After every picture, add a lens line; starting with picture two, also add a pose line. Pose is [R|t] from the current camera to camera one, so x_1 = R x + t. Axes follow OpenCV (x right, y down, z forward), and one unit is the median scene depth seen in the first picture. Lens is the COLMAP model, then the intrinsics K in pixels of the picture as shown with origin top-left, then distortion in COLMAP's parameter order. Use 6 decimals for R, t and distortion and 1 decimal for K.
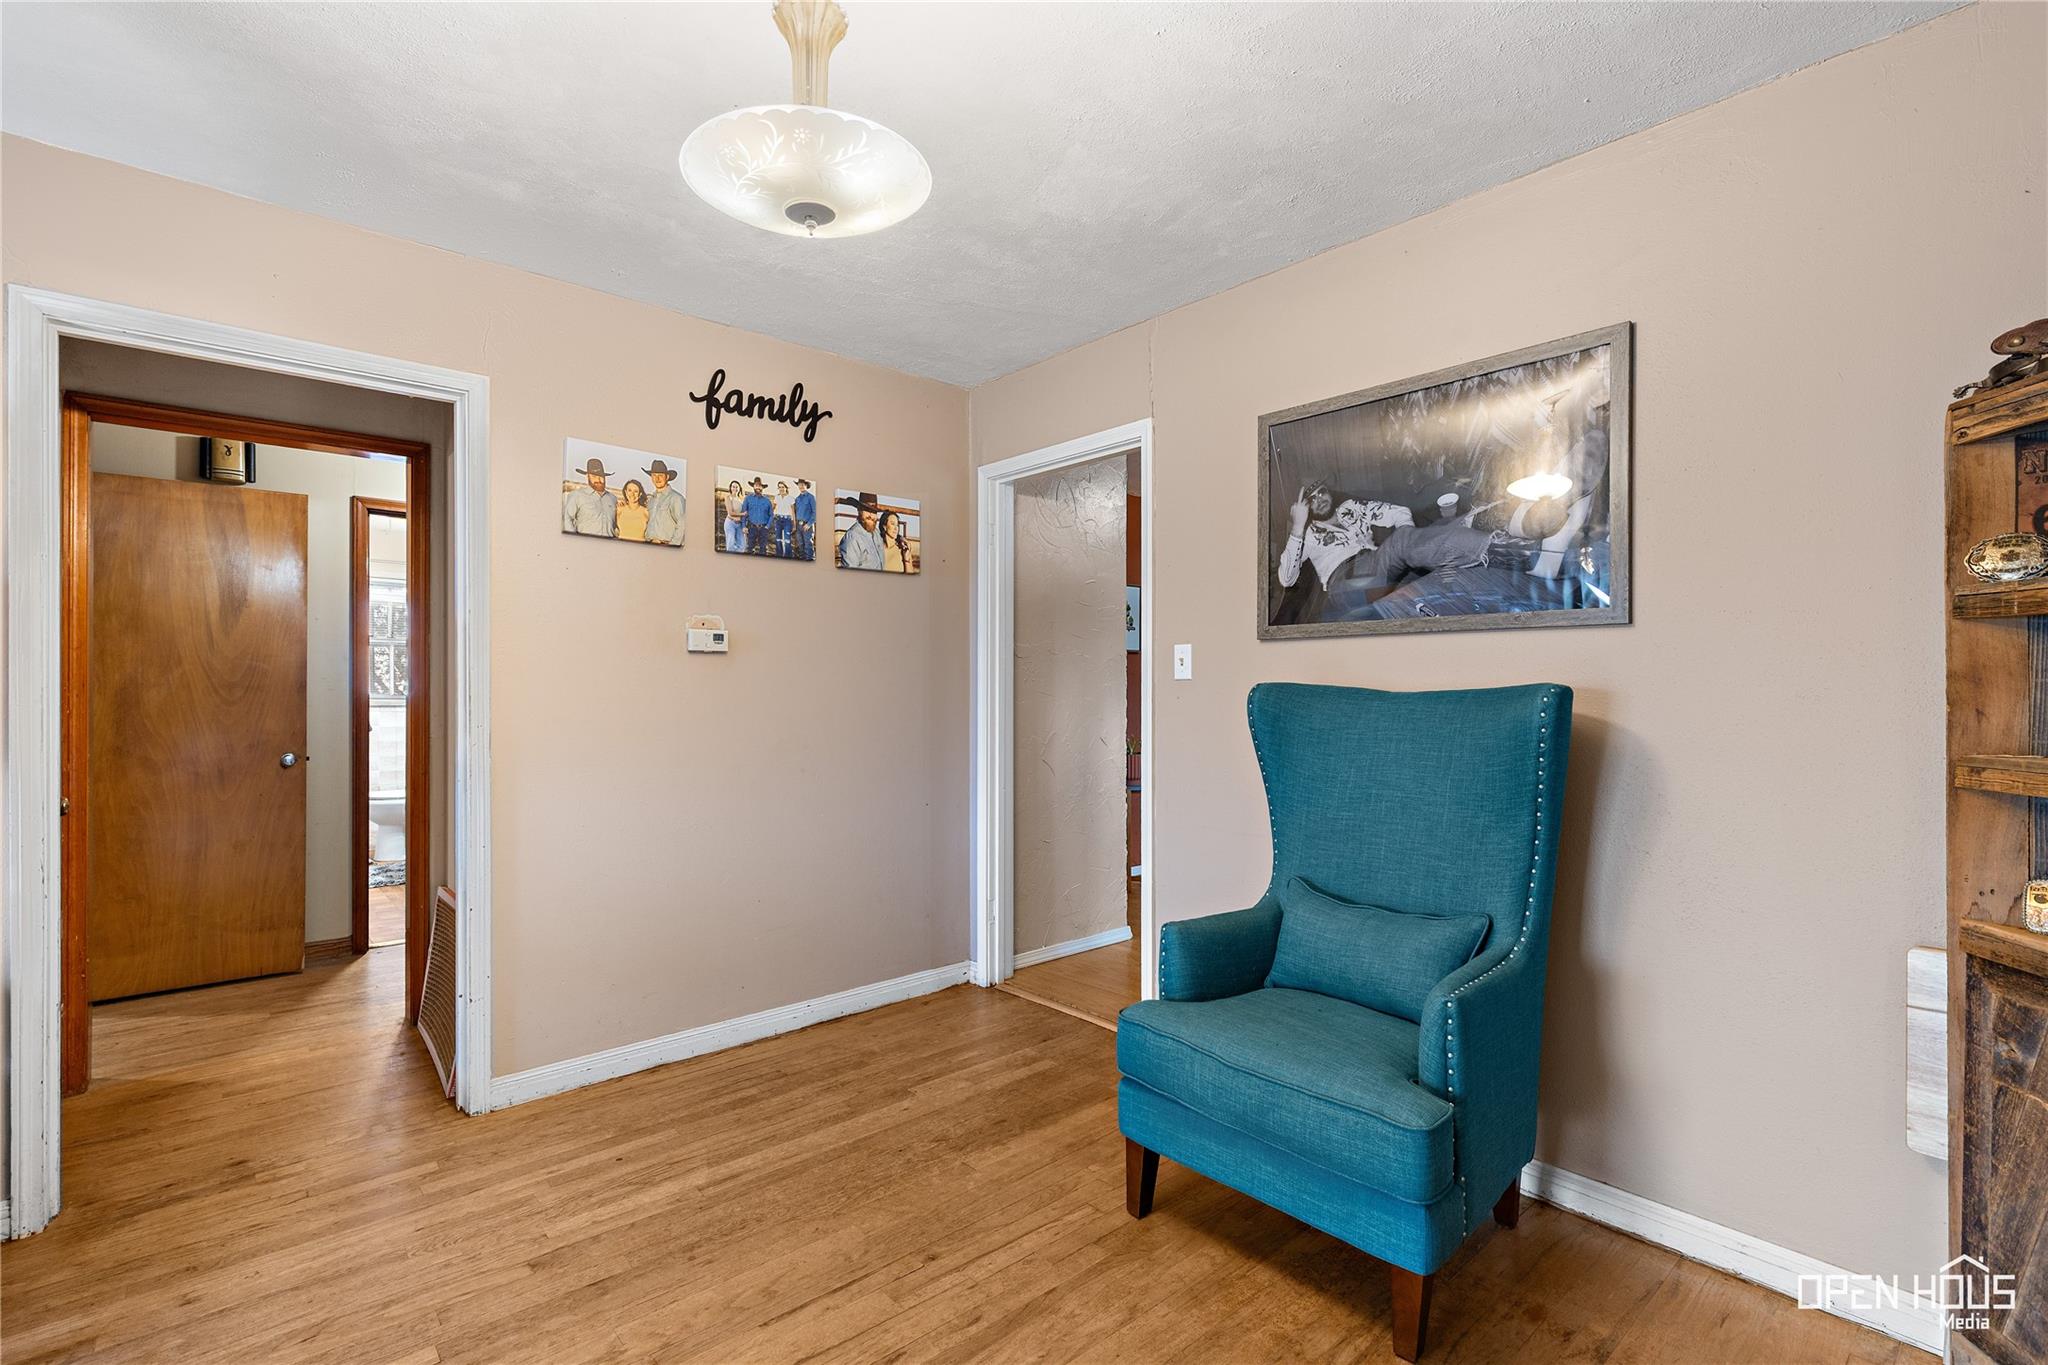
lens RADIAL K [[937.8, 0, 1029.4], [0, 937.8, 686.4], [0, 0, 1]] dist [0.001974, -0.000042]
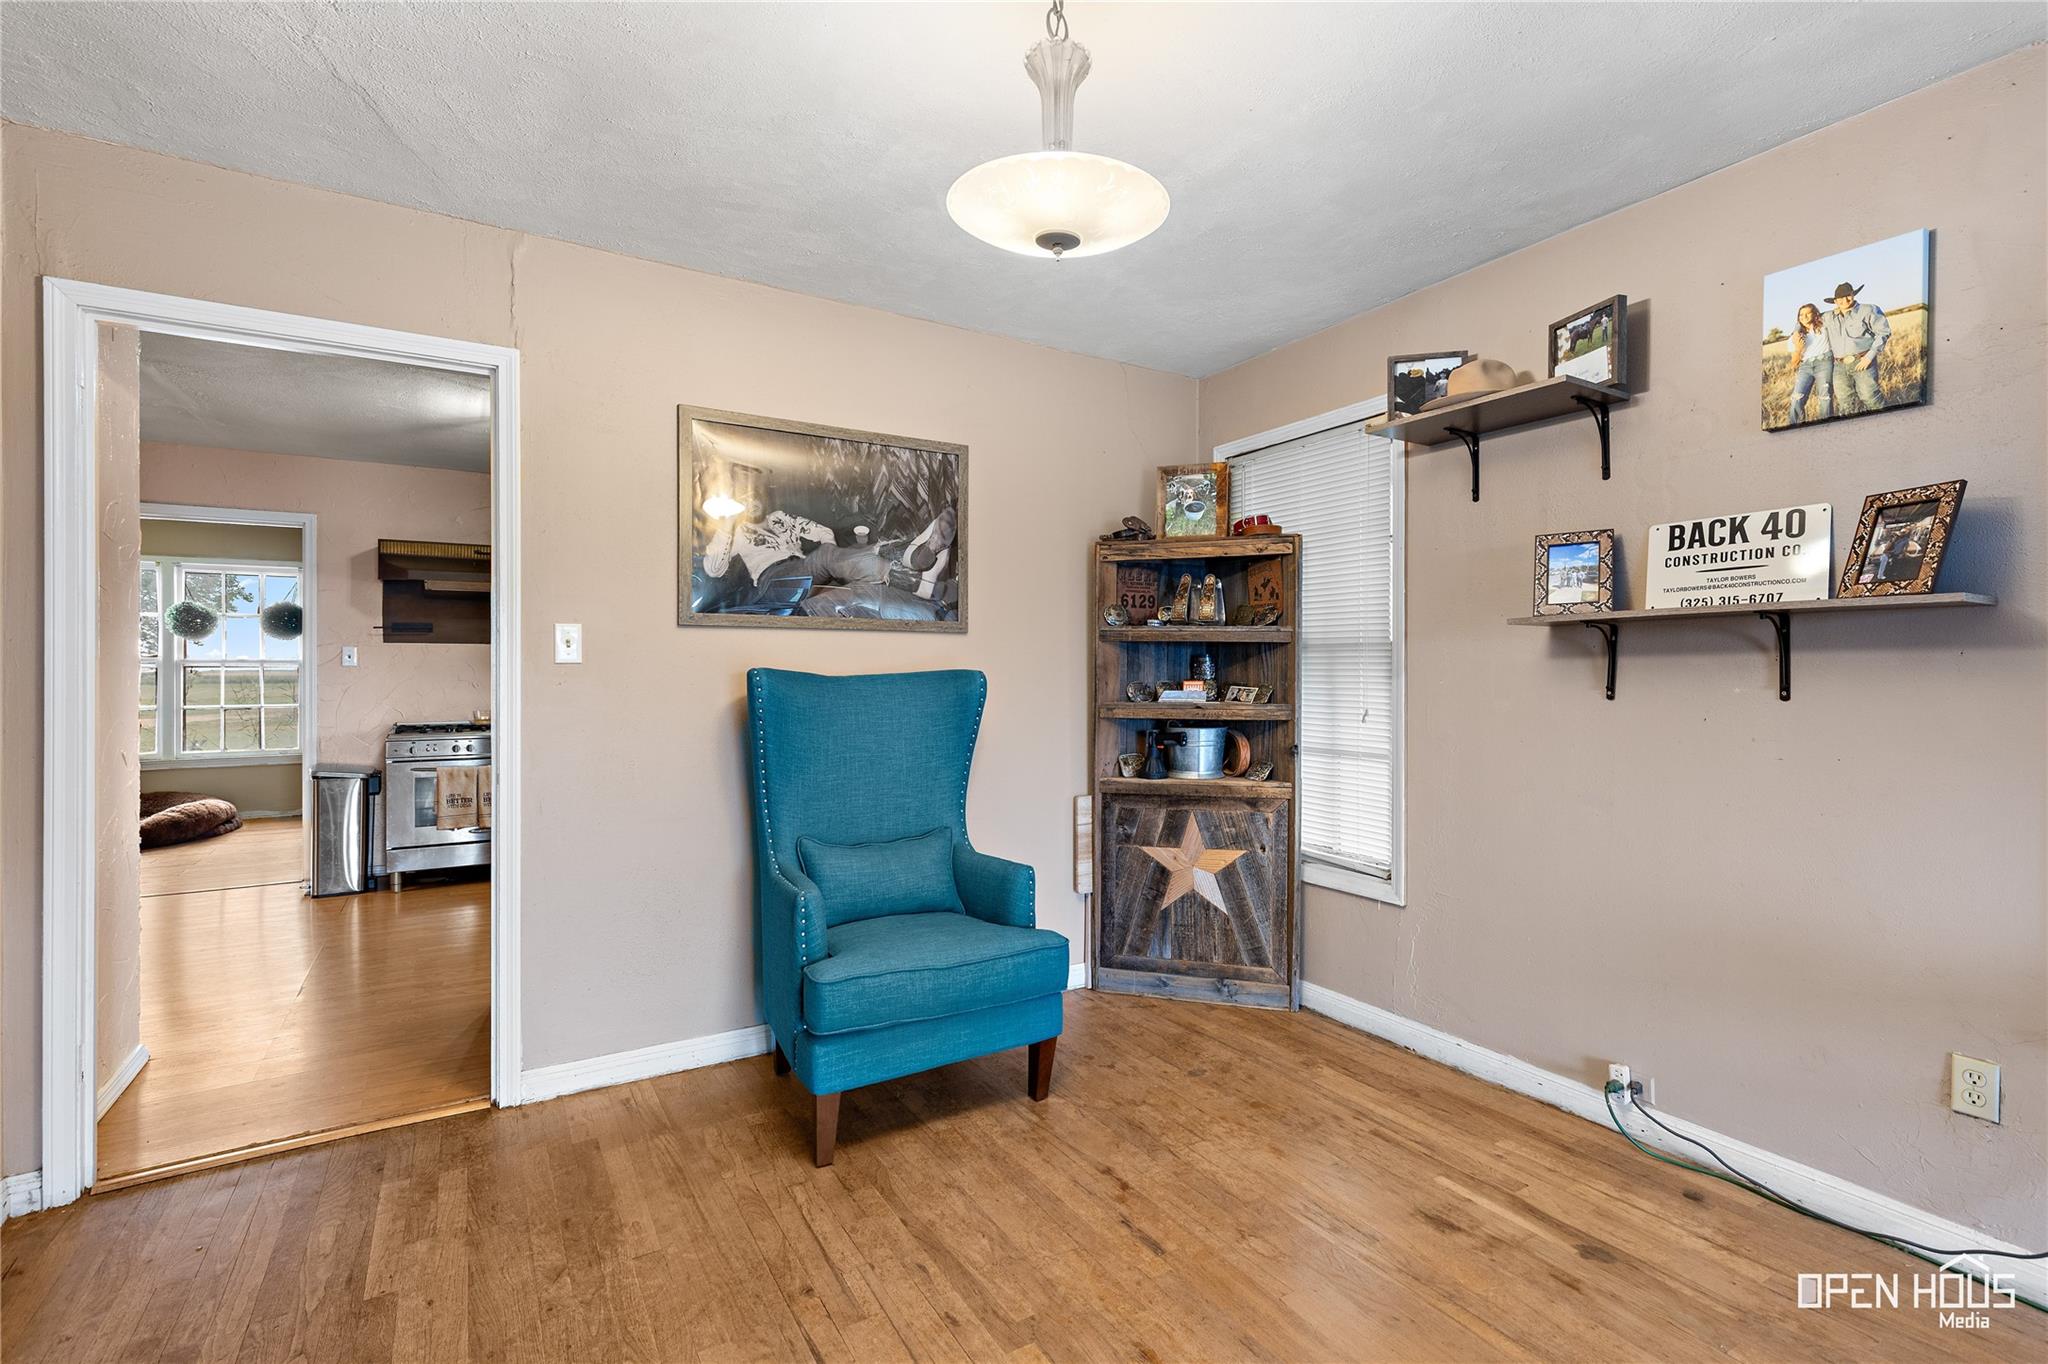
lens RADIAL K [[935.5, 0, 1062.1], [0, 935.5, 671.4], [0, 0, 1]] dist [0.004815, -0.000245]
pose [[0.163540, 0.002682, 0.986533, -0.736885], [0.000028, 0.999996, -0.002723, 0.003347], [-0.986537, 0.000472, 0.163539, 0.458660]]
